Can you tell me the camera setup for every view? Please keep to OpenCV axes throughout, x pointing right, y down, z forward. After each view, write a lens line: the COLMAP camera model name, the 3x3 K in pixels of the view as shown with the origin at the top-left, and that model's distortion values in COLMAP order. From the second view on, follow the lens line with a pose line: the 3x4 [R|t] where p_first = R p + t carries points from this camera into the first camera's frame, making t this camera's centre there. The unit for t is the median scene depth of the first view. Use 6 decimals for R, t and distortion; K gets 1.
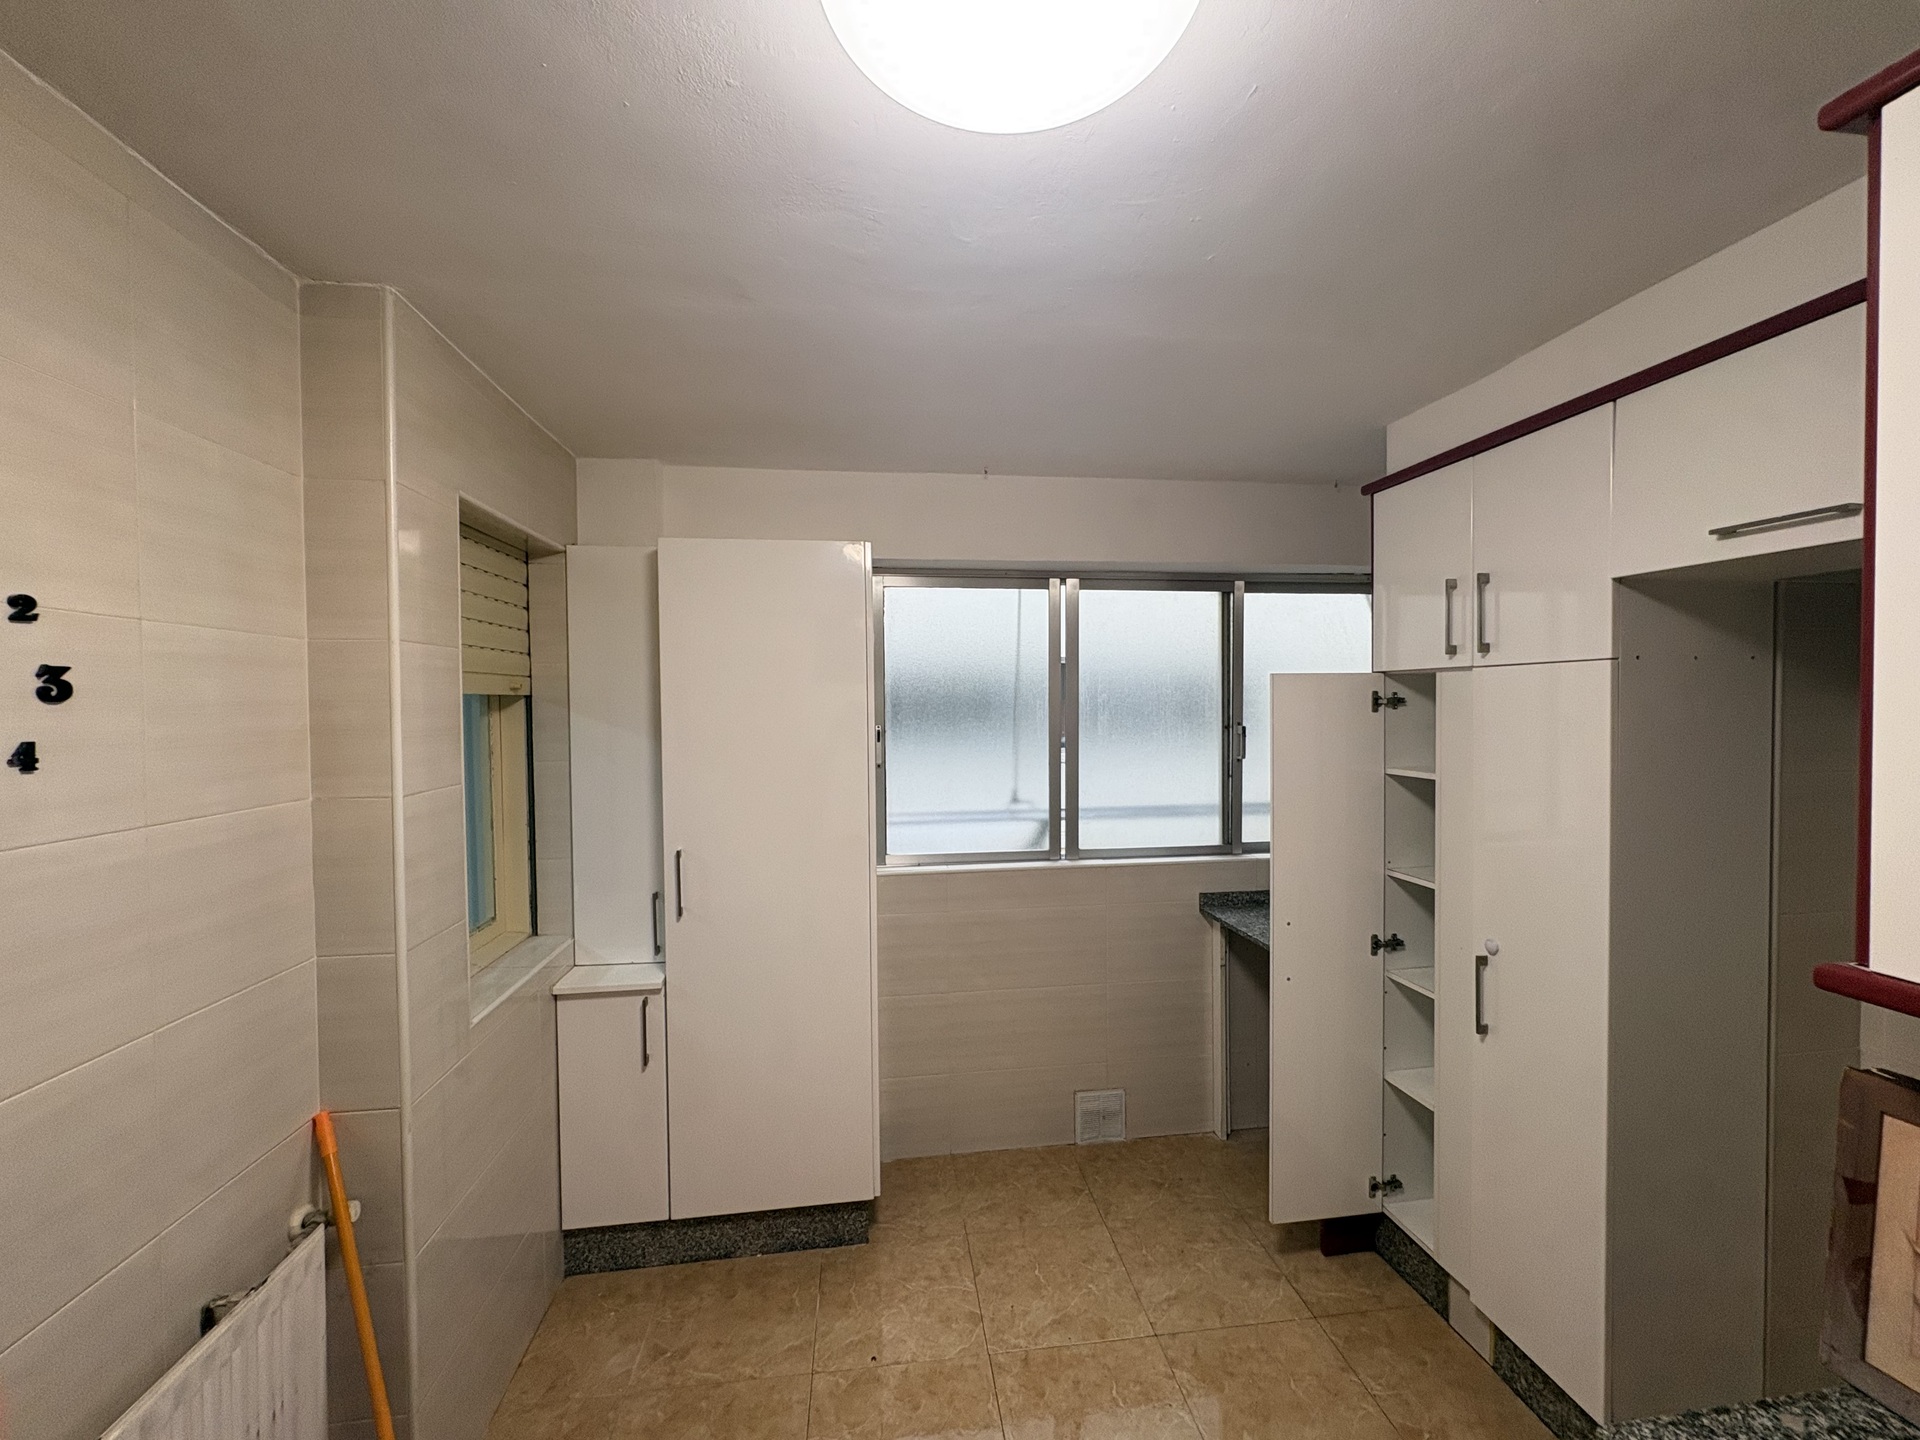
lens RADIAL K [[765.5, 0, 959.8], [0, 765.5, 722.2], [0, 0, 1]] dist [0.002907, -0.000159]
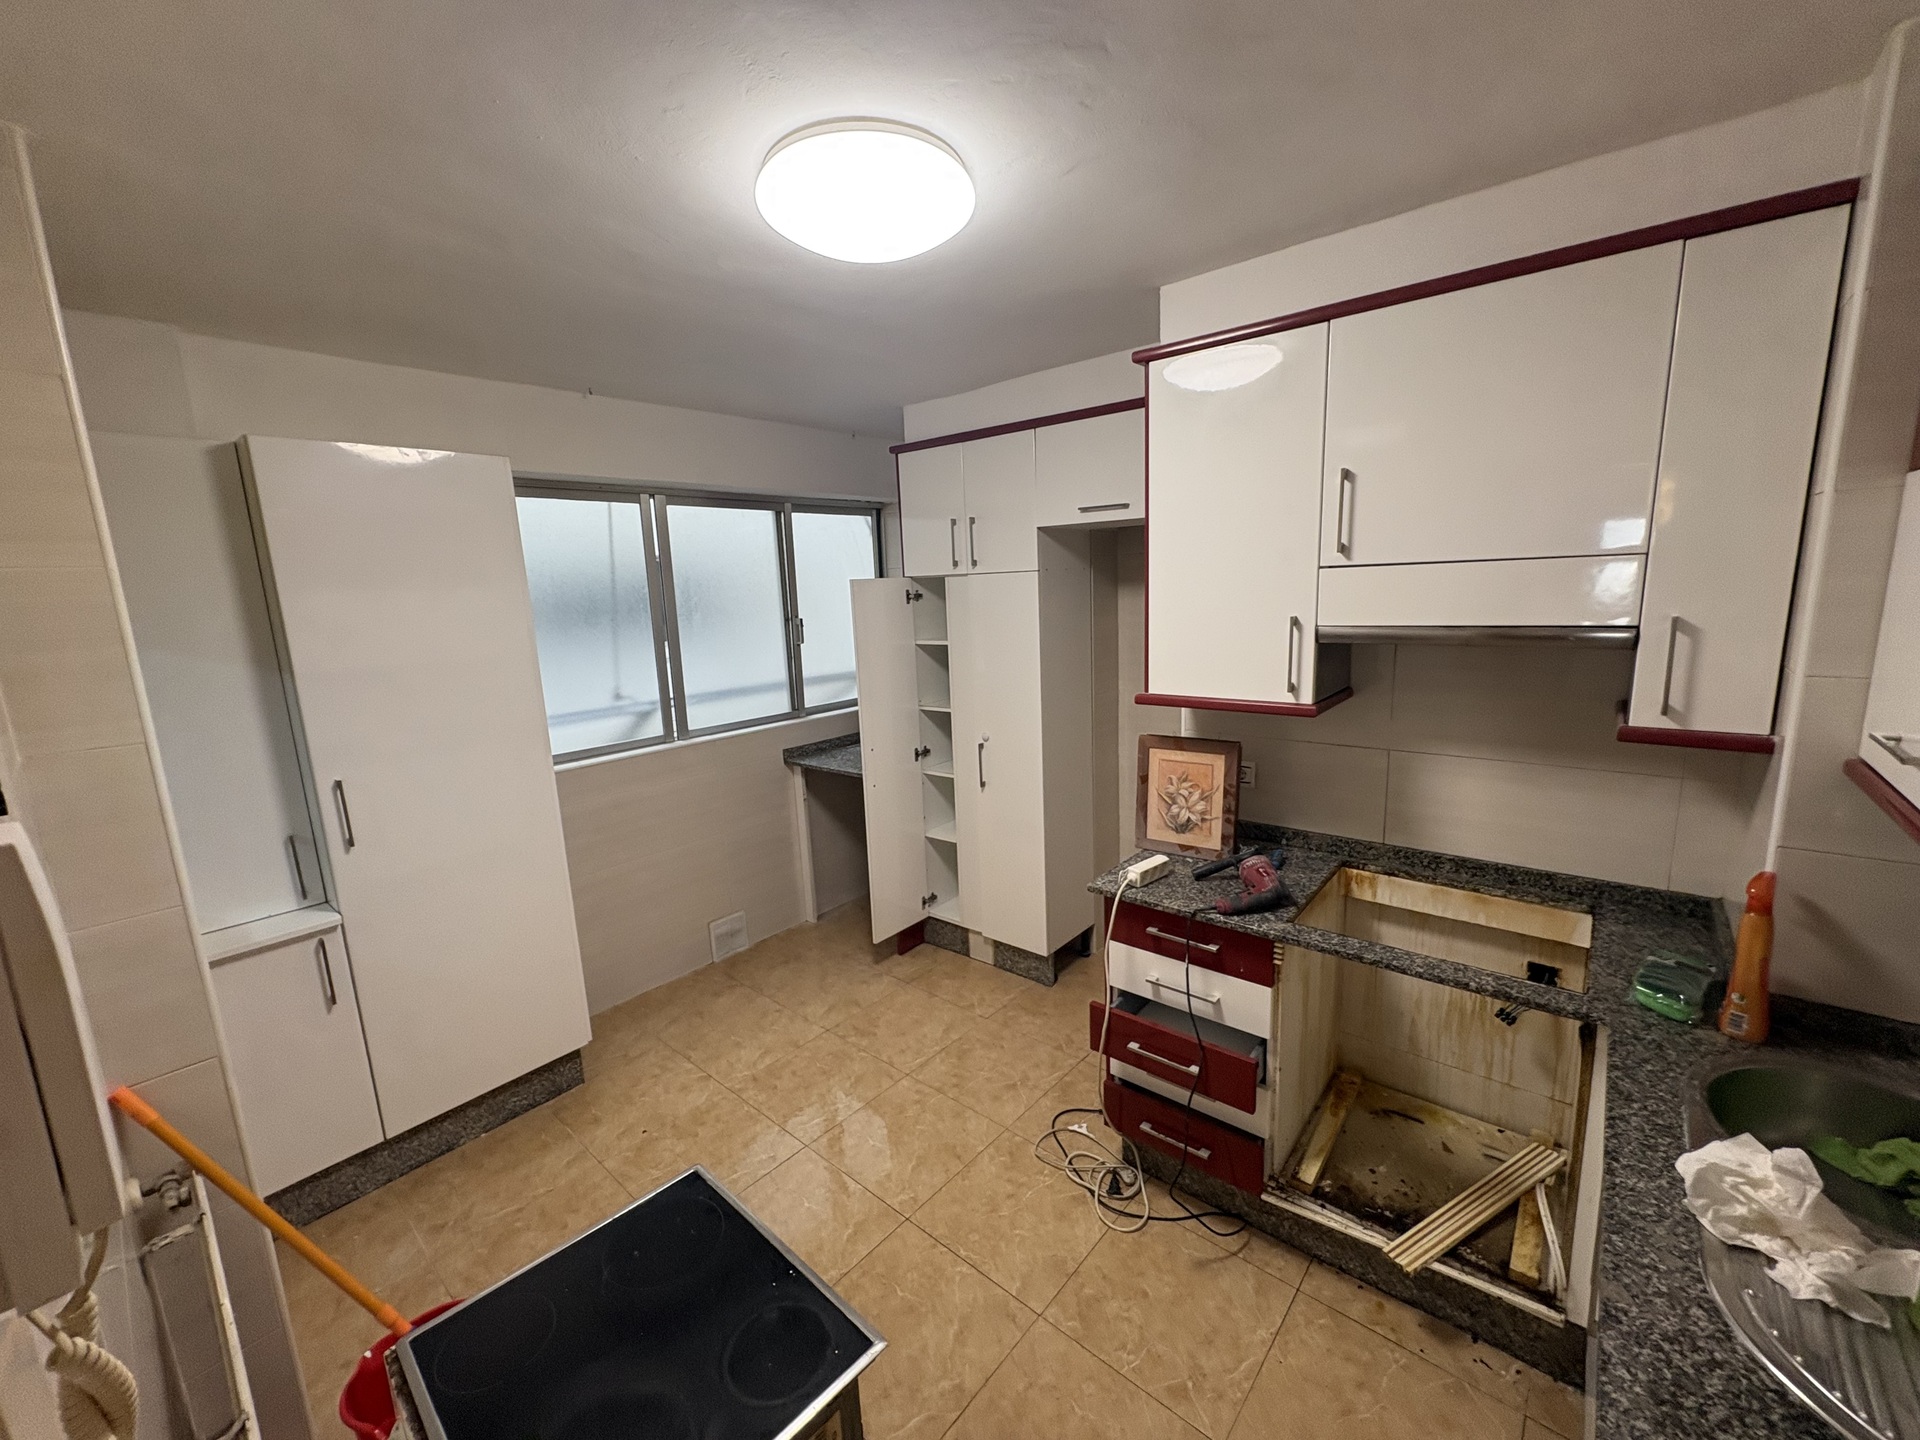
lens RADIAL K [[765.5, 0, 959.2], [0, 765.5, 722.7], [0, 0, 1]] dist [0.002907, -0.000159]
pose [[0.744741, -0.141909, 0.652091, -0.397502], [0.051550, 0.986443, 0.155798, -0.012034], [-0.665359, -0.082414, 0.741960, -0.207535]]
